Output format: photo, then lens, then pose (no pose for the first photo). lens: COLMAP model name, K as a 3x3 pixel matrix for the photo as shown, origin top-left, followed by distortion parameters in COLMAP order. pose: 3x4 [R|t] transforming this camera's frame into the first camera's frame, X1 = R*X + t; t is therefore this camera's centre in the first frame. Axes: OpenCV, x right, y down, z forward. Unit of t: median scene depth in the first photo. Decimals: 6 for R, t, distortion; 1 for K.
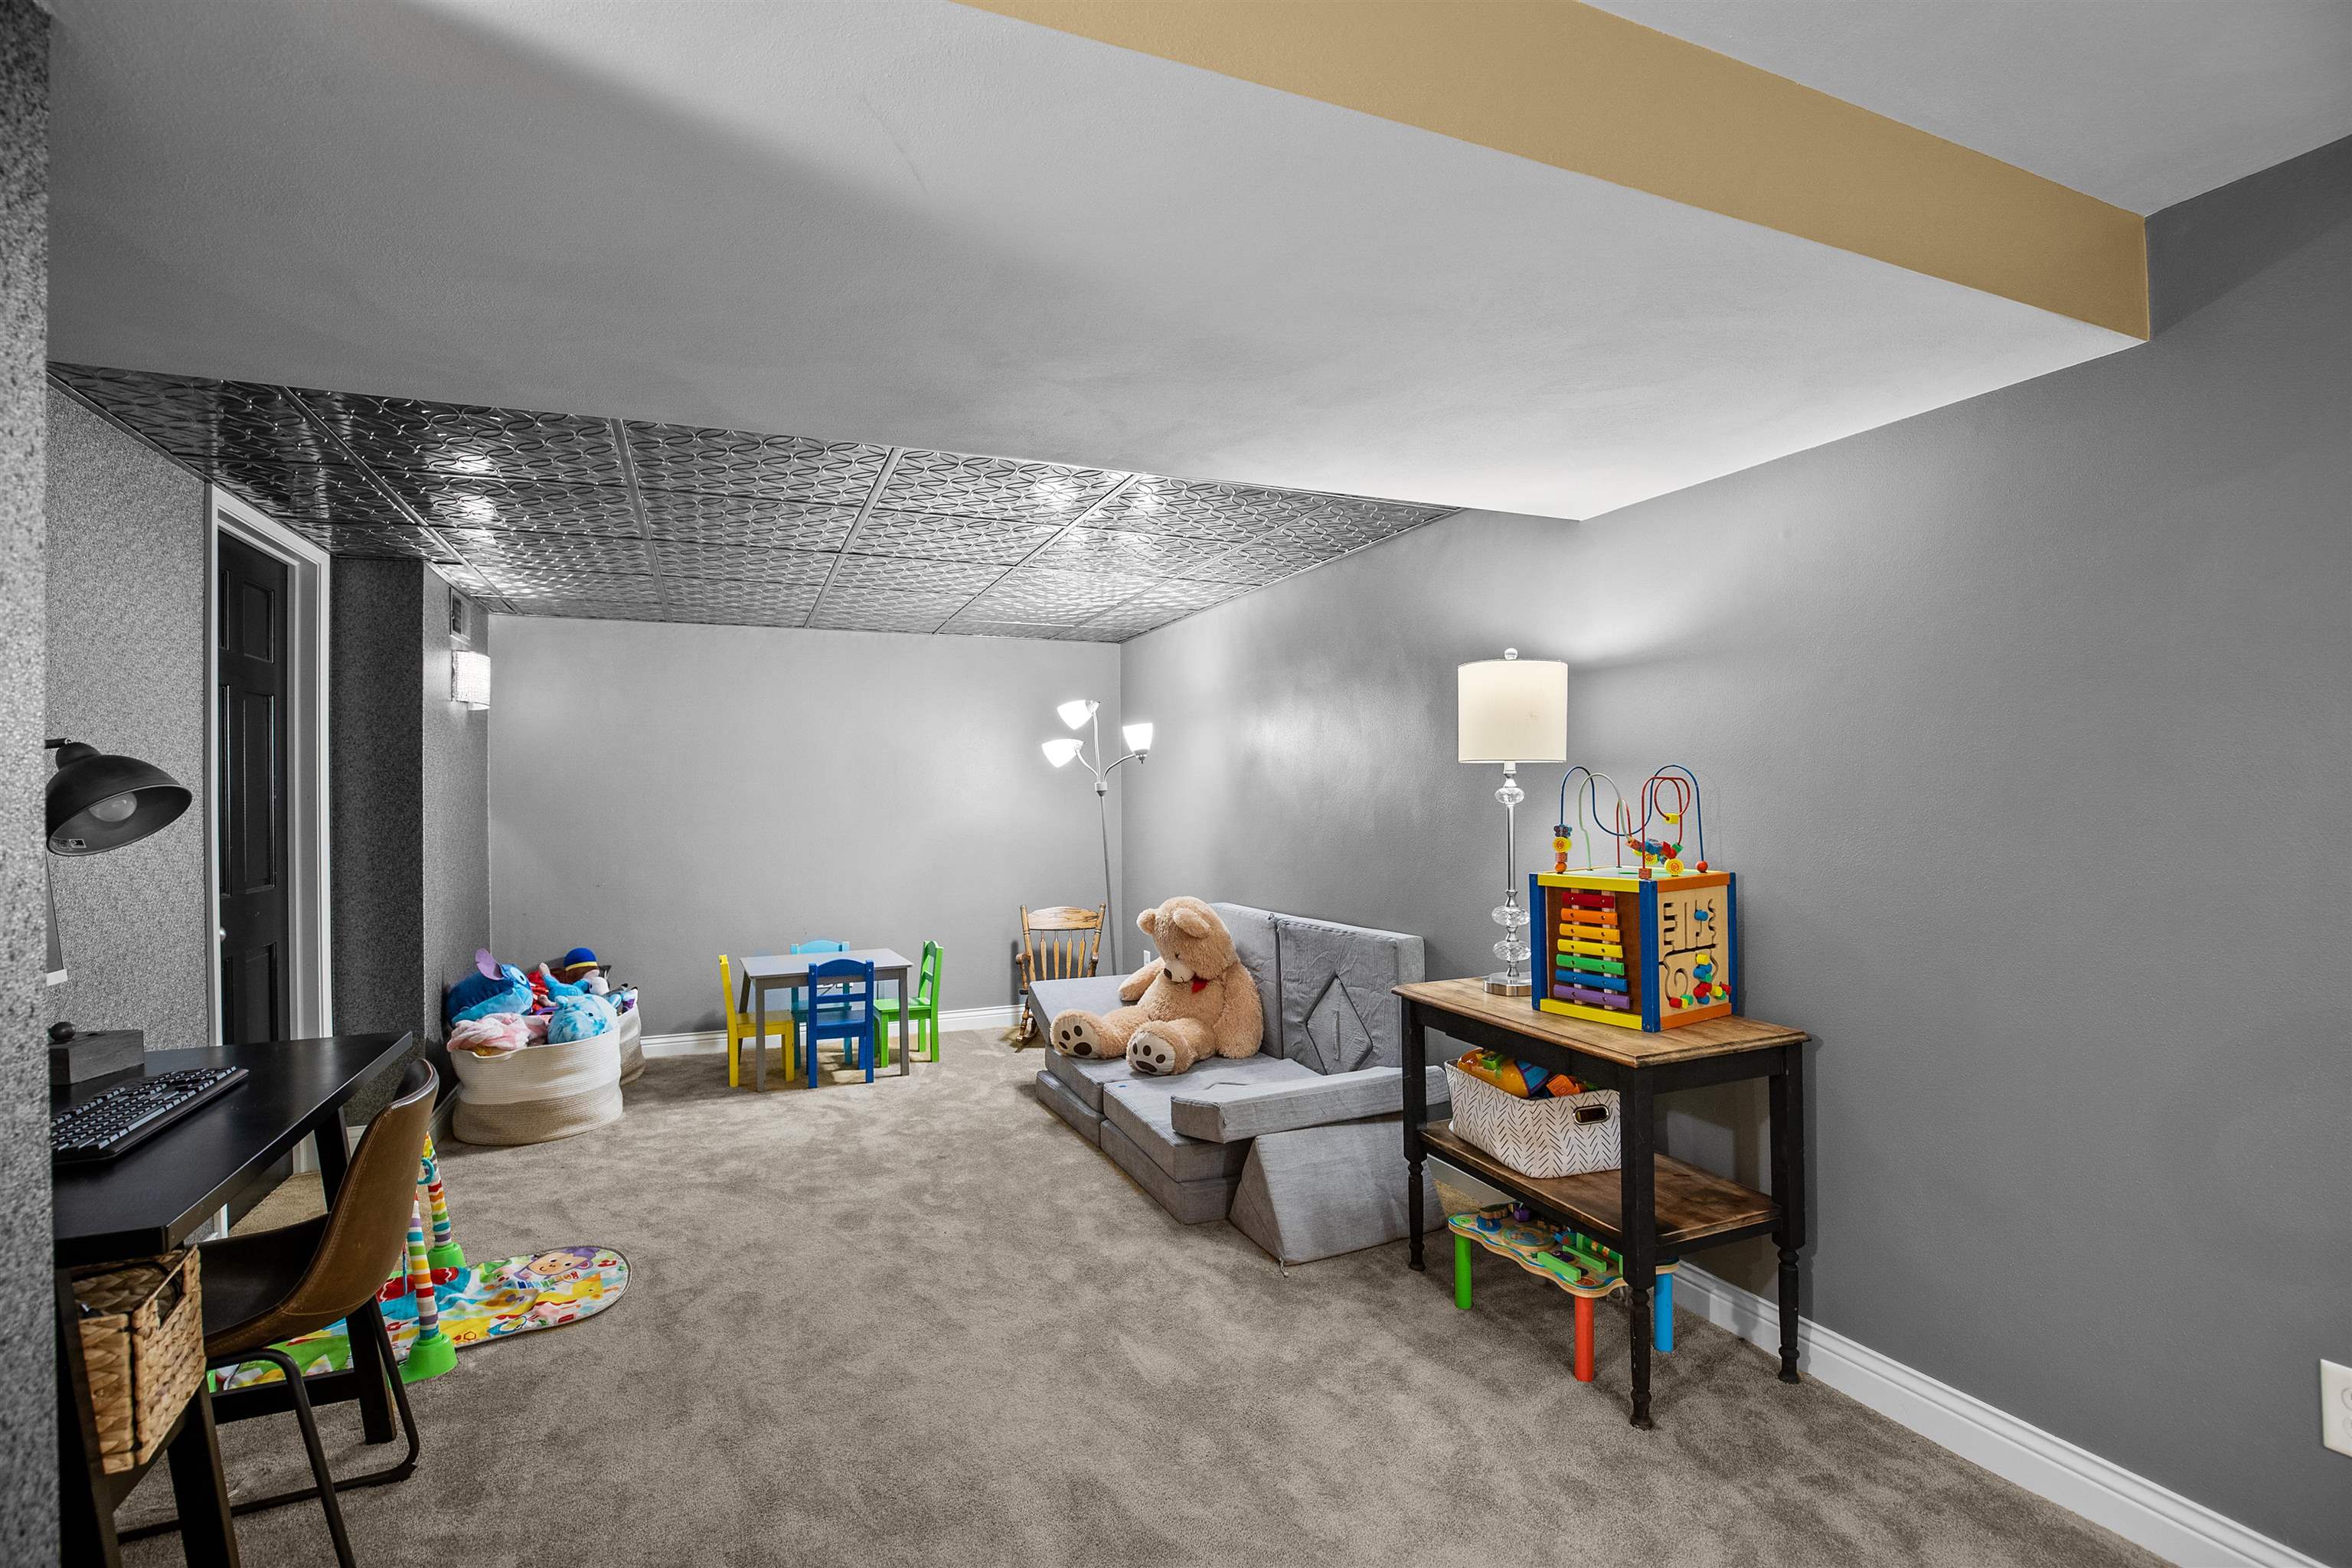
lens RADIAL K [[1082.1, 0, 1176.0], [0, 1082.1, 784.0], [0, 0, 1]] dist [-0.035445, 0.007963]
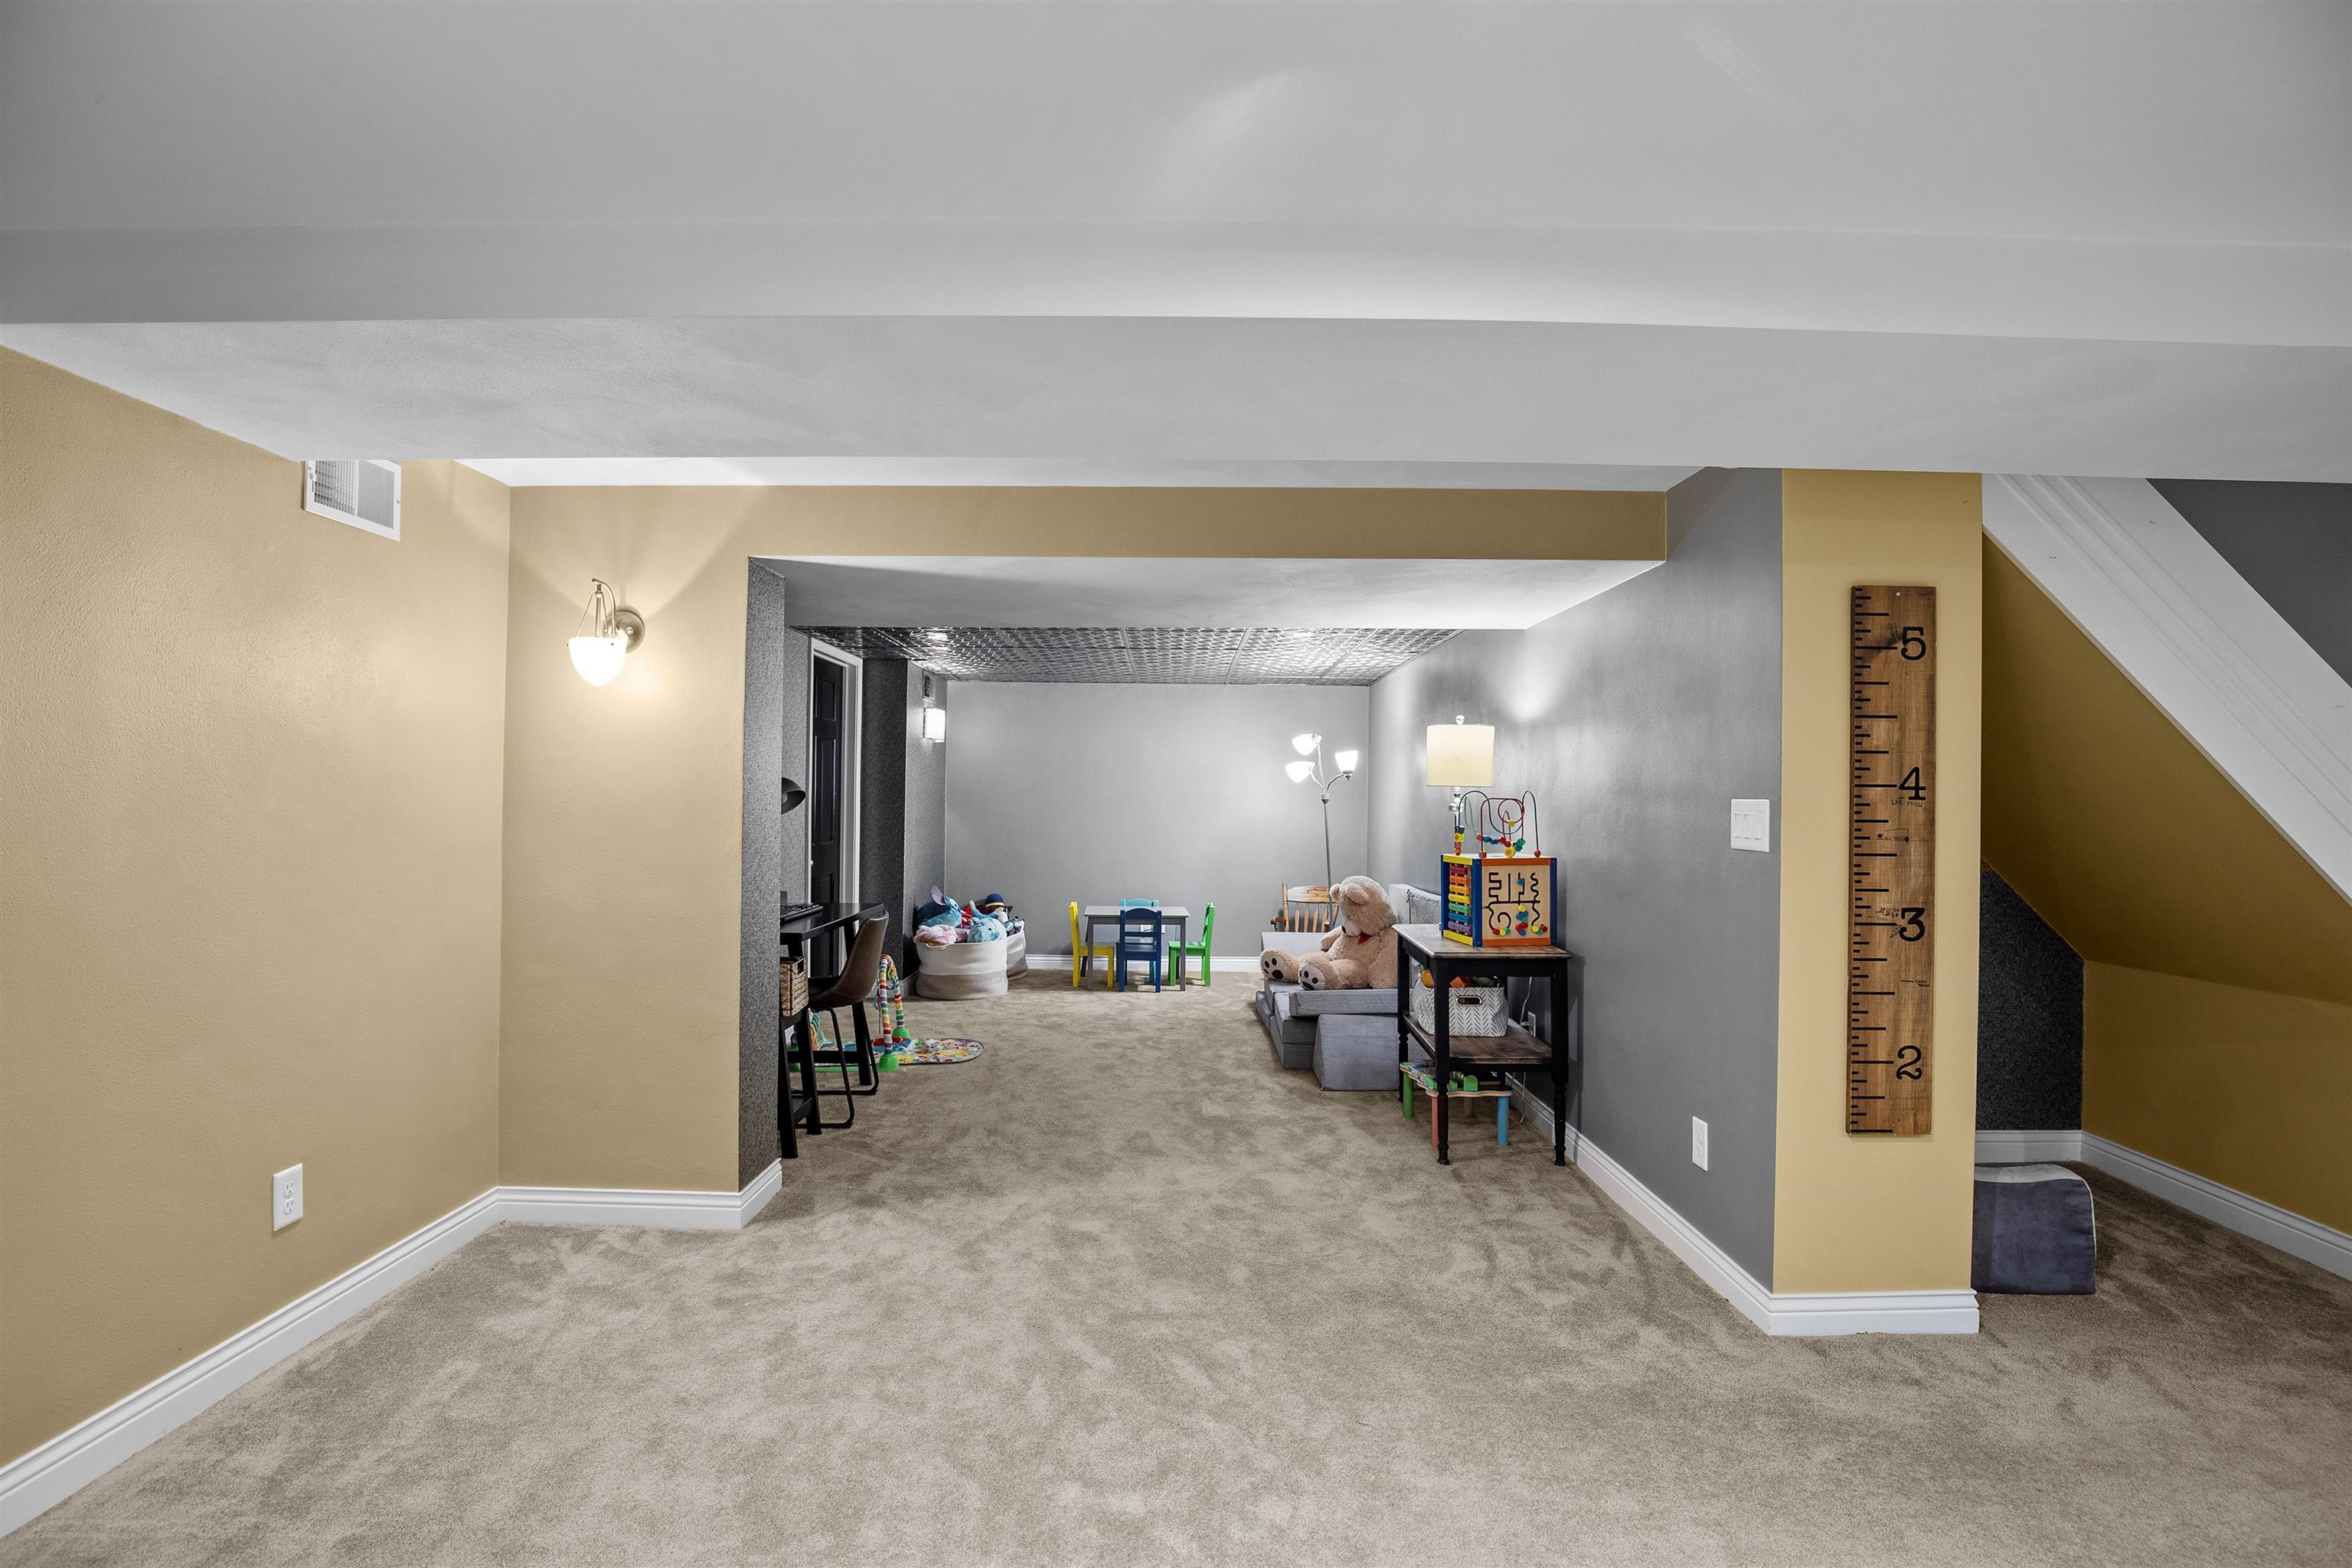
lens RADIAL K [[1082.1, 0, 1176.0], [0, 1082.1, 784.0], [0, 0, 1]] dist [-0.035445, 0.007963]
pose [[0.920104, 0.014926, -0.391390, 0.388329], [-0.017210, 0.999849, -0.002329, -0.009619], [0.391296, 0.008878, 0.920222, -0.448605]]
